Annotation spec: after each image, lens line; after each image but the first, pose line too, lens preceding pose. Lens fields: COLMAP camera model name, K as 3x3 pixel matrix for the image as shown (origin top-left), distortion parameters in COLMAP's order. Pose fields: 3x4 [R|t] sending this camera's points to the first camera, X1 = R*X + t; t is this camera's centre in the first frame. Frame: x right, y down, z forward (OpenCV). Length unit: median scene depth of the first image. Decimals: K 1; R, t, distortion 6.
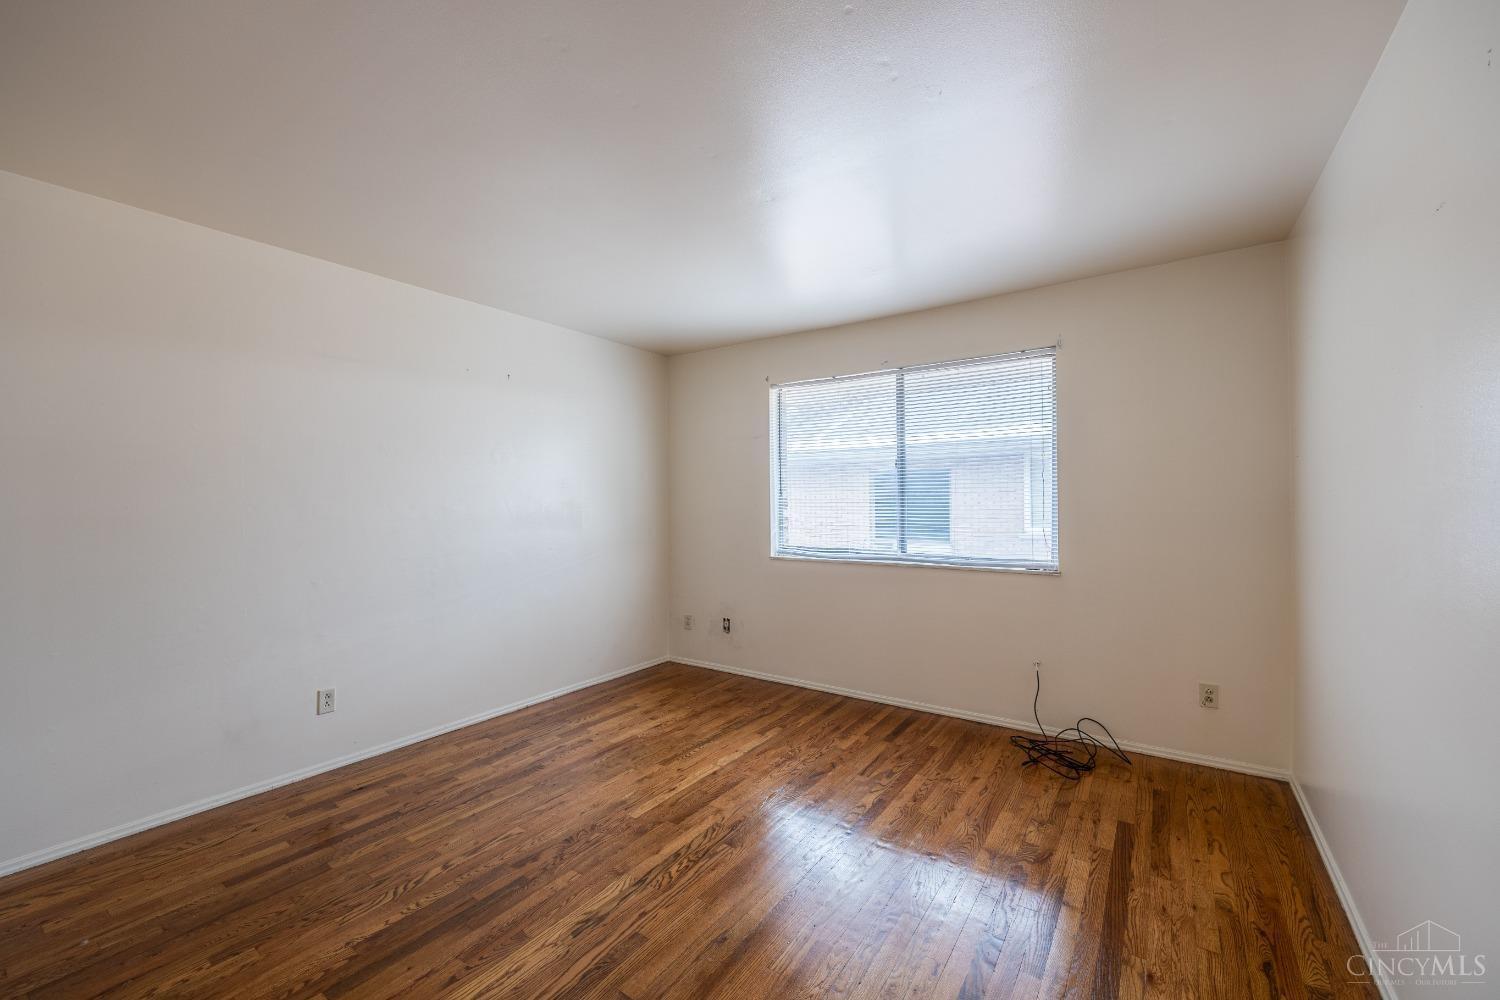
lens RADIAL K [[598.5, 0, 750.0], [0, 598.5, 500.0], [0, 0, 1]] dist [-0.001891, -0.000283]
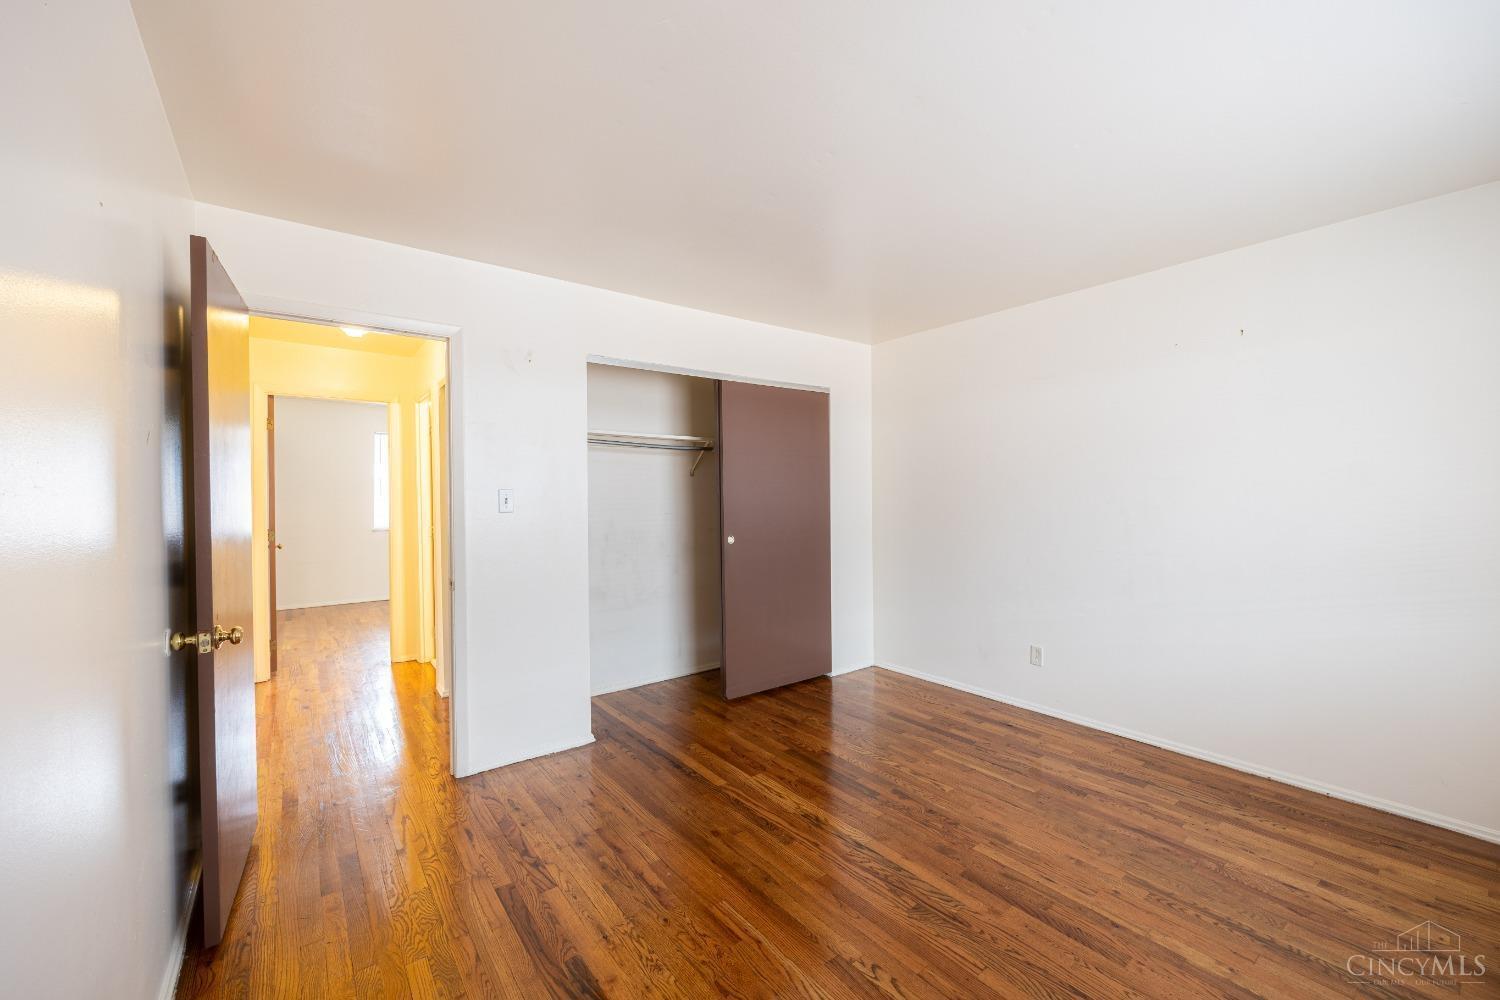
lens RADIAL K [[598.5, 0, 750.0], [0, 598.5, 500.0], [0, 0, 1]] dist [-0.001891, -0.000283]
pose [[-0.307643, 0.012500, -0.951420, 0.651926], [0.009328, 0.999905, 0.010121, -0.002074], [0.951456, -0.005761, -0.307730, 0.827631]]
